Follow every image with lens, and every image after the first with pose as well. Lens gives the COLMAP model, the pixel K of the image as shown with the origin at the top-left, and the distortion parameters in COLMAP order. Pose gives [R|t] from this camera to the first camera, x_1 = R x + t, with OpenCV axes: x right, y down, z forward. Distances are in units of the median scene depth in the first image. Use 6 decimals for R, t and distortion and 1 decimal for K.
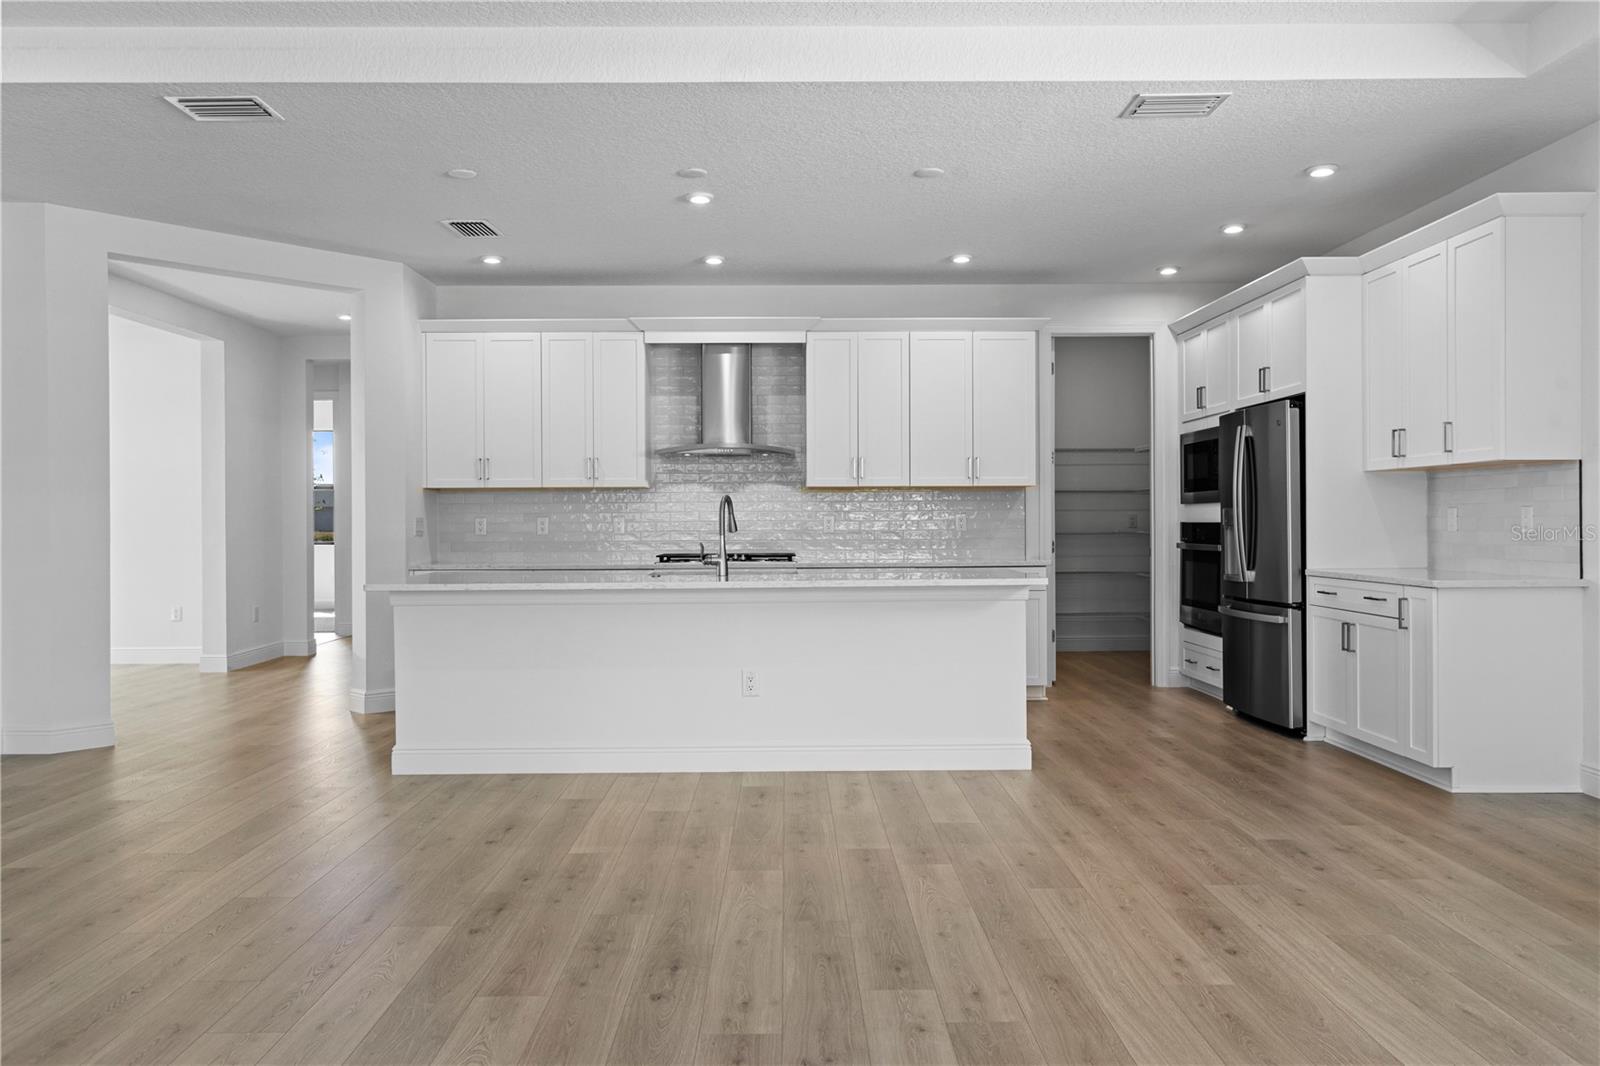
lens RADIAL K [[1145.8, 0, 791.8], [0, 1145.8, 528.2], [0, 0, 1]] dist [-0.002487, 0.004457]
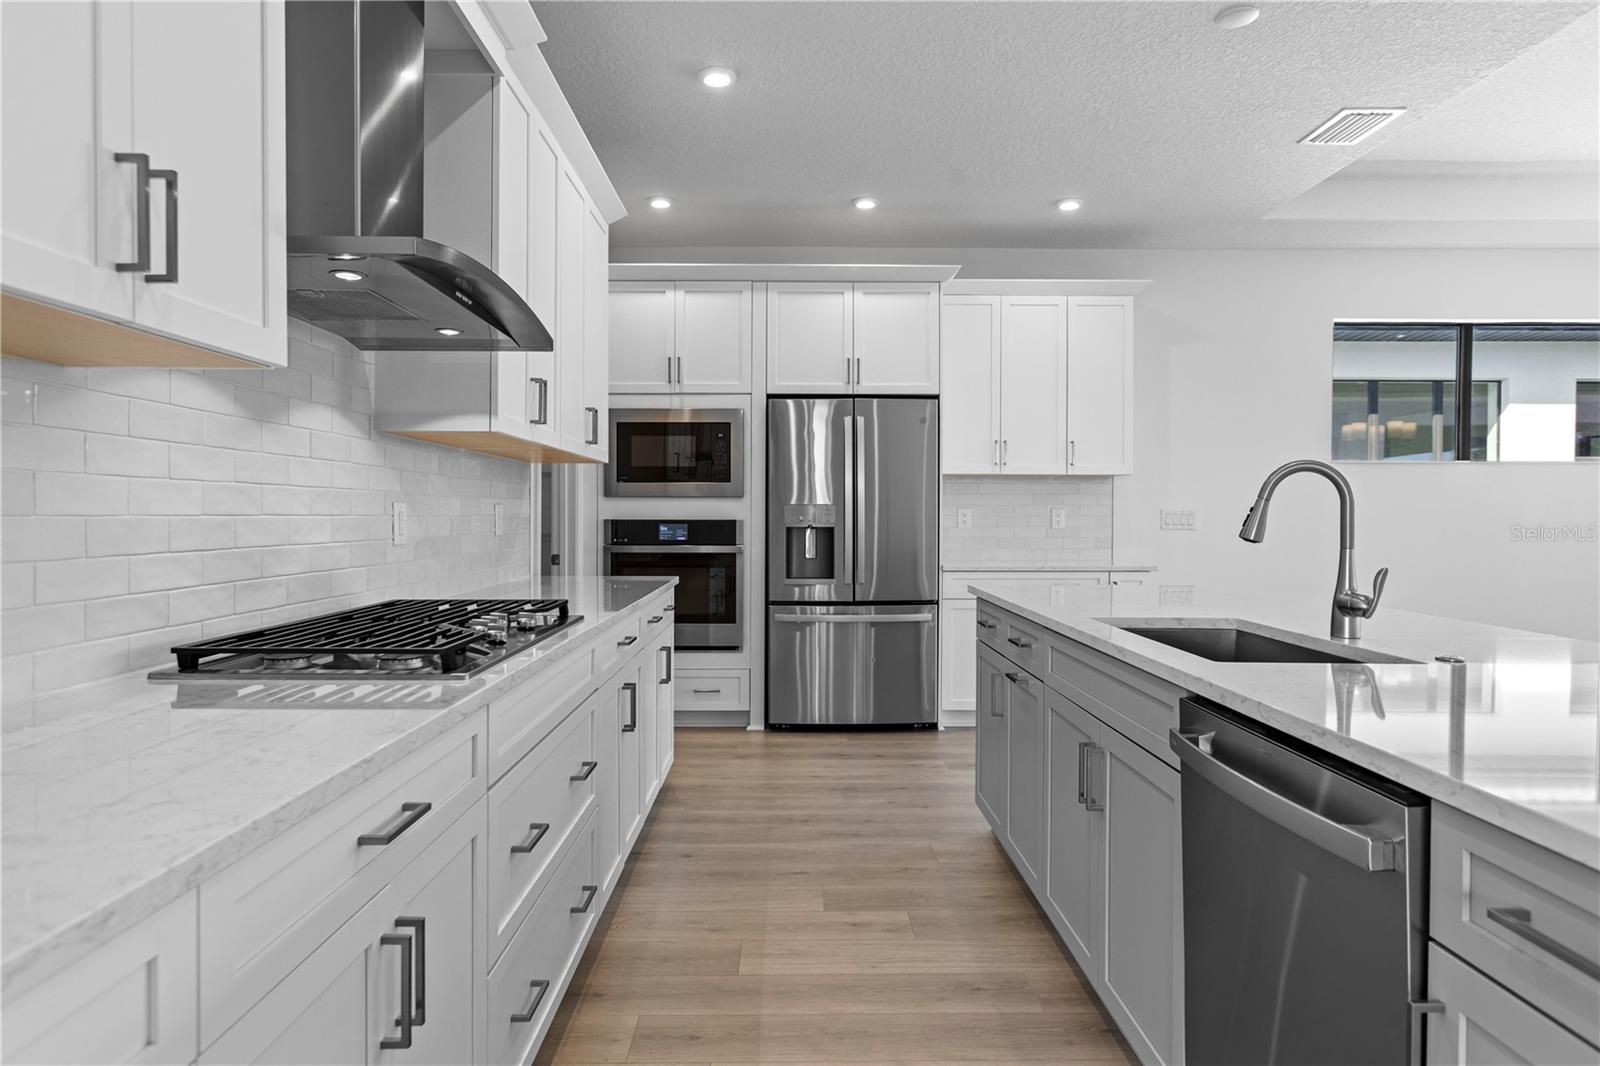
lens RADIAL K [[1069.7, 0, 748.2], [0, 1069.7, 521.2], [0, 0, 1]] dist [0.061218, 0.002203]
pose [[-0.018469, 0.001053, 0.999829, -0.423009], [0.003206, 0.999994, -0.000994, -0.002768], [-0.999824, 0.003187, -0.018472, 0.958959]]
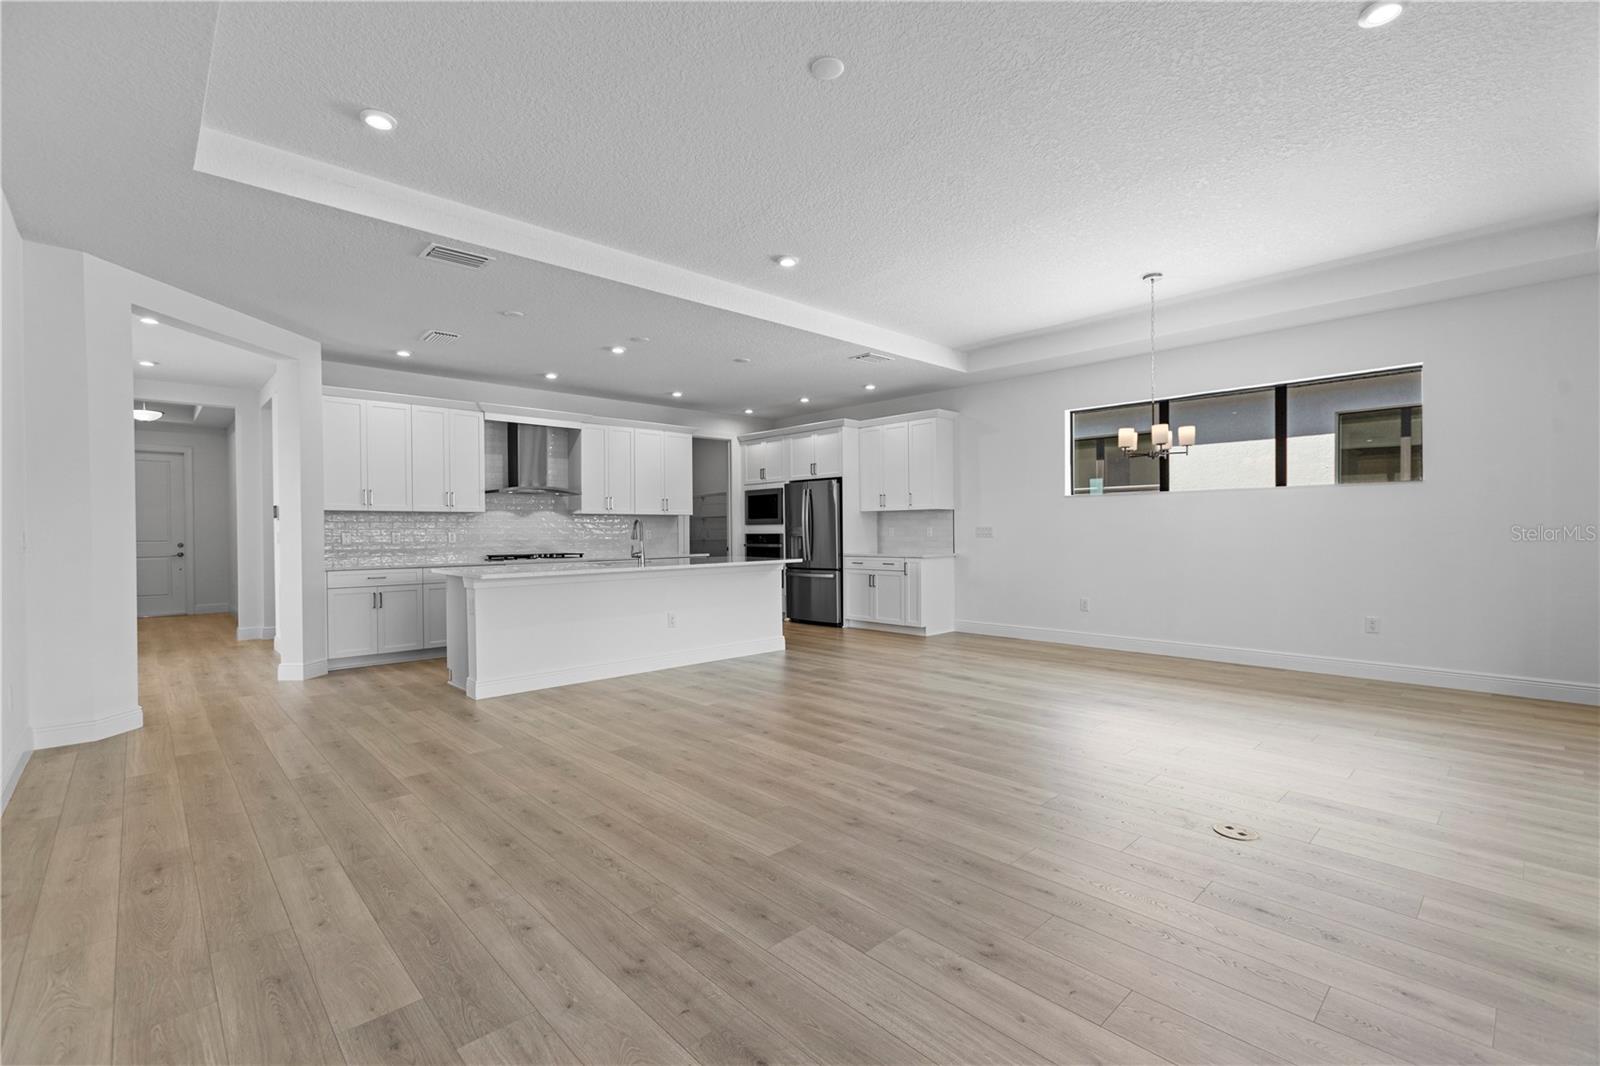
lens RADIAL K [[708.7, 0, 796.6], [0, 708.7, 540.4], [0, 0, 1]] dist [-0.002354, 0.000129]
pose [[0.732009, -0.010714, 0.681211, -0.476959], [0.009694, 0.999939, 0.005310, 0.000857], [-0.681226, 0.002716, 0.732068, 0.014280]]
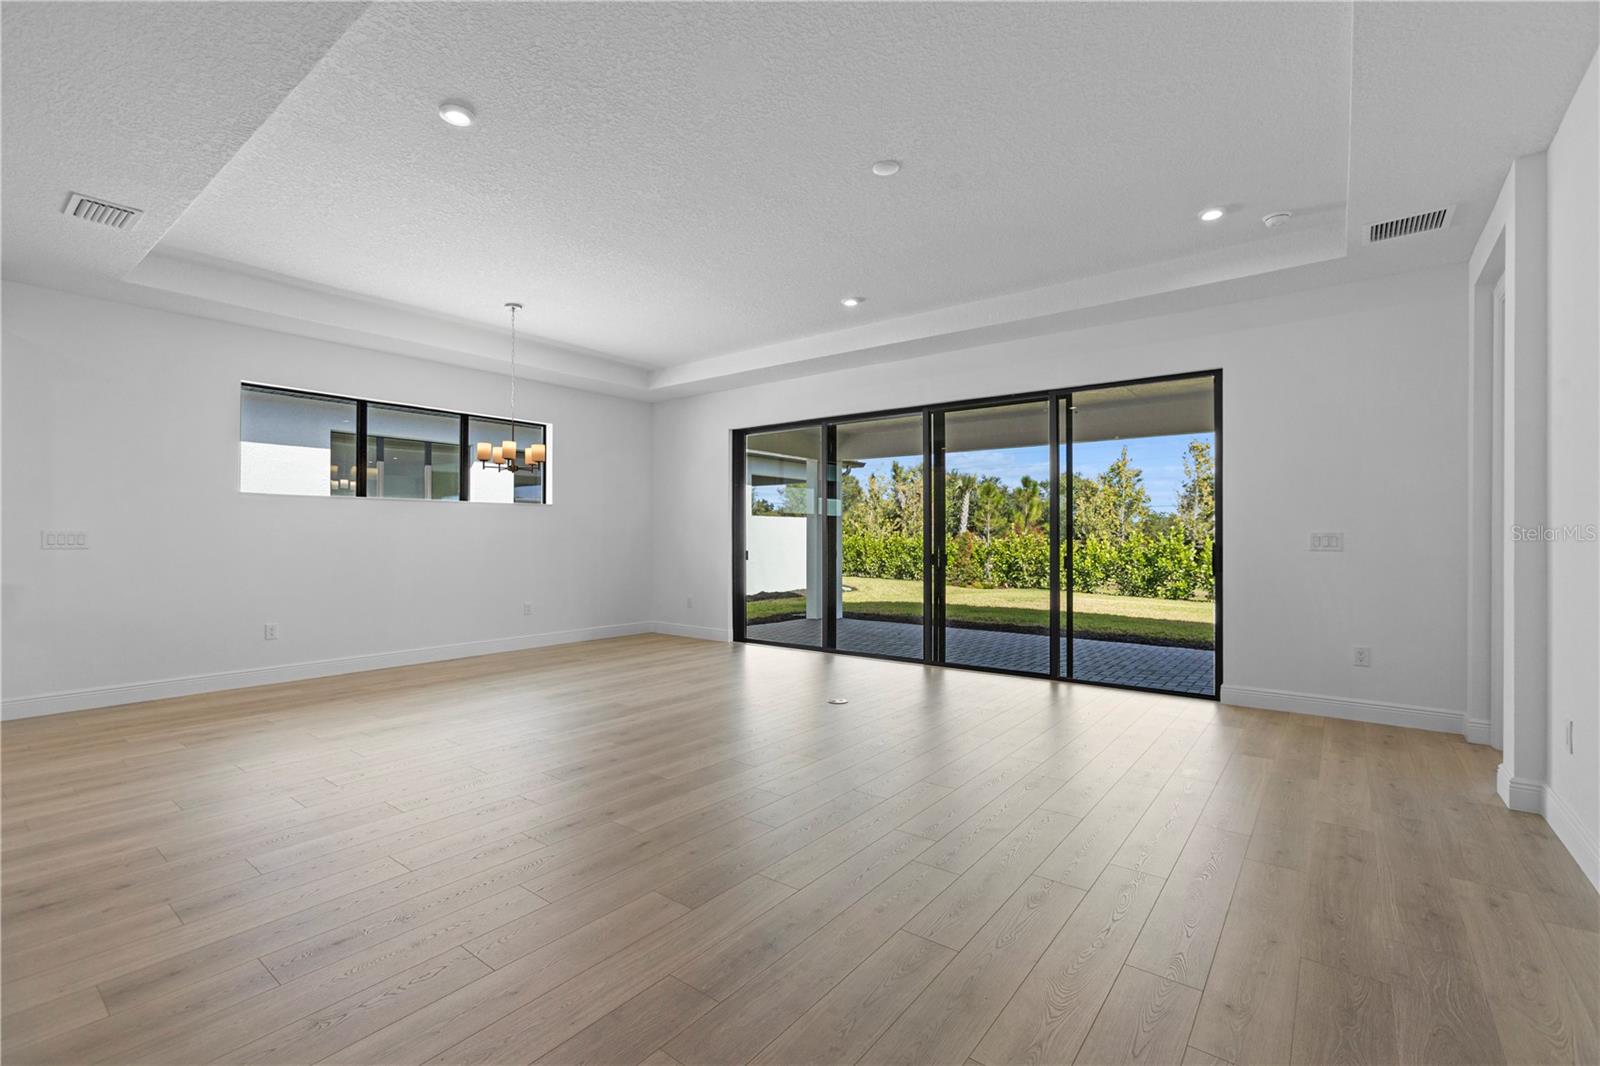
lens RADIAL K [[708.7, 0, 790.7], [0, 708.7, 535.3], [0, 0, 1]] dist [-0.002354, 0.000129]
pose [[-0.784523, 0.004668, 0.620082, -0.449227], [0.007849, 0.999966, 0.002402, -0.004548], [-0.620050, 0.006751, -0.784533, 0.686189]]
